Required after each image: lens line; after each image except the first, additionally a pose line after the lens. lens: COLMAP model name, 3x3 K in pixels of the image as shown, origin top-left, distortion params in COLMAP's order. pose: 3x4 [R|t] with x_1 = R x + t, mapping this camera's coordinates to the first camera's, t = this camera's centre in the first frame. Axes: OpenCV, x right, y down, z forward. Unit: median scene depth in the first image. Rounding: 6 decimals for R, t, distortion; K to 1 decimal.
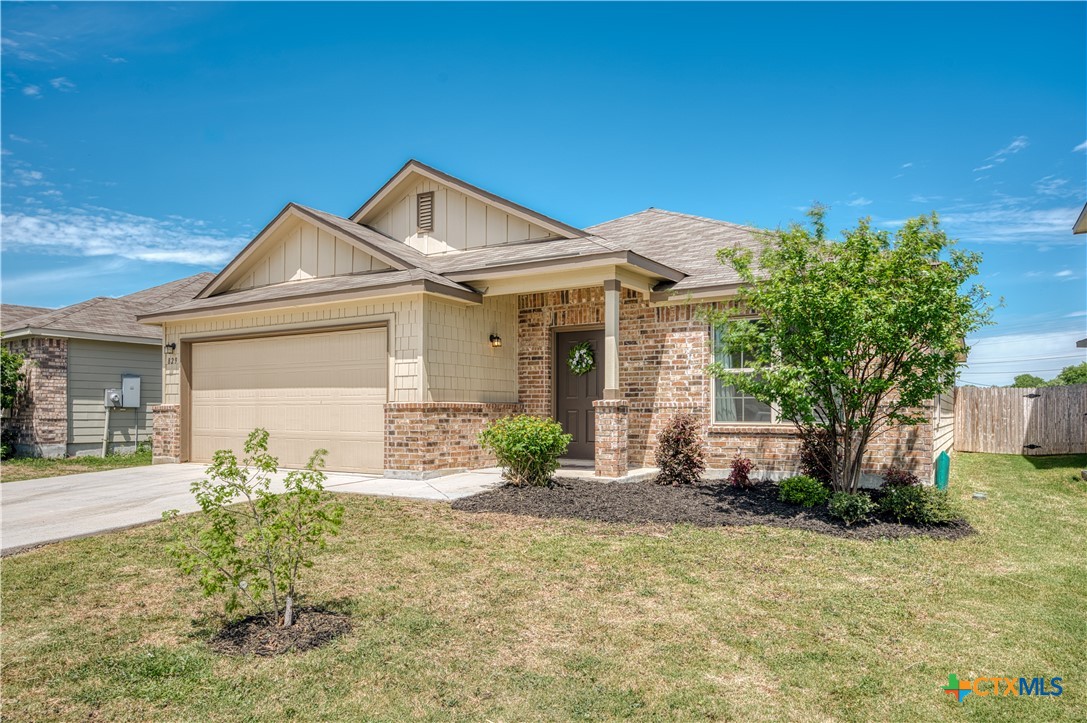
lens RADIAL K [[691.6, 0, 519.3], [0, 691.6, 404.2], [0, 0, 1]] dist [0.001995, 0.004218]
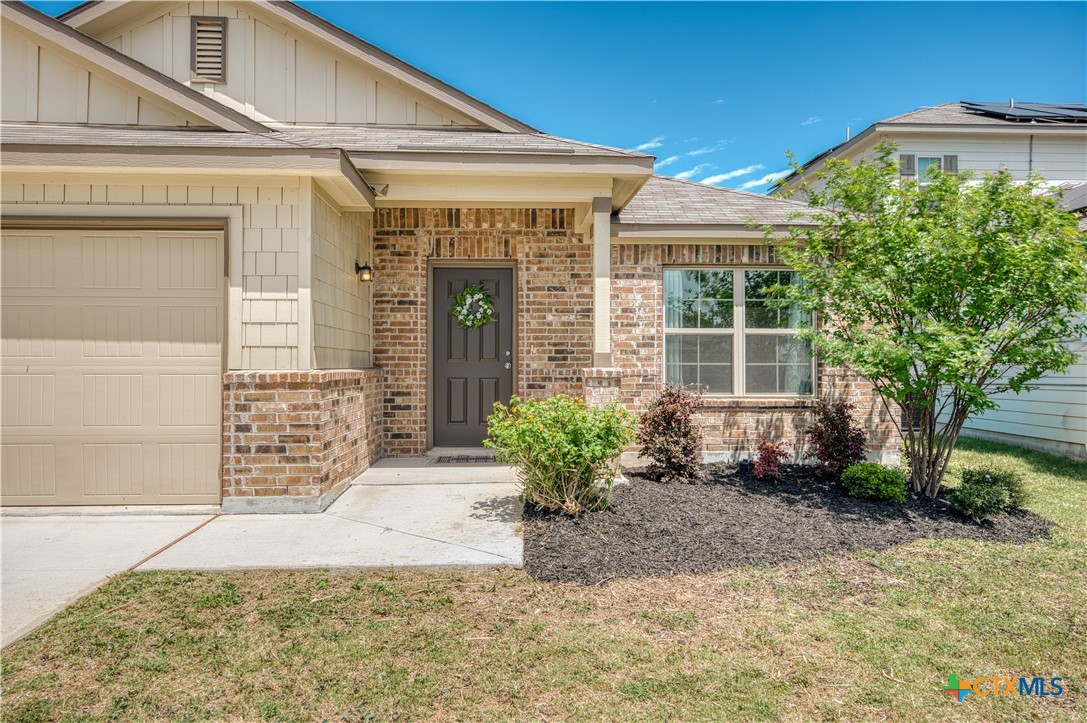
lens RADIAL K [[691.6, 0, 542.6], [0, 691.6, 359.8], [0, 0, 1]] dist [0.001995, 0.004218]
pose [[0.820099, 0.004558, 0.572204, -0.280575], [-0.006289, 0.999980, 0.001048, -0.012836], [-0.572188, -0.004458, 0.820111, 0.398022]]
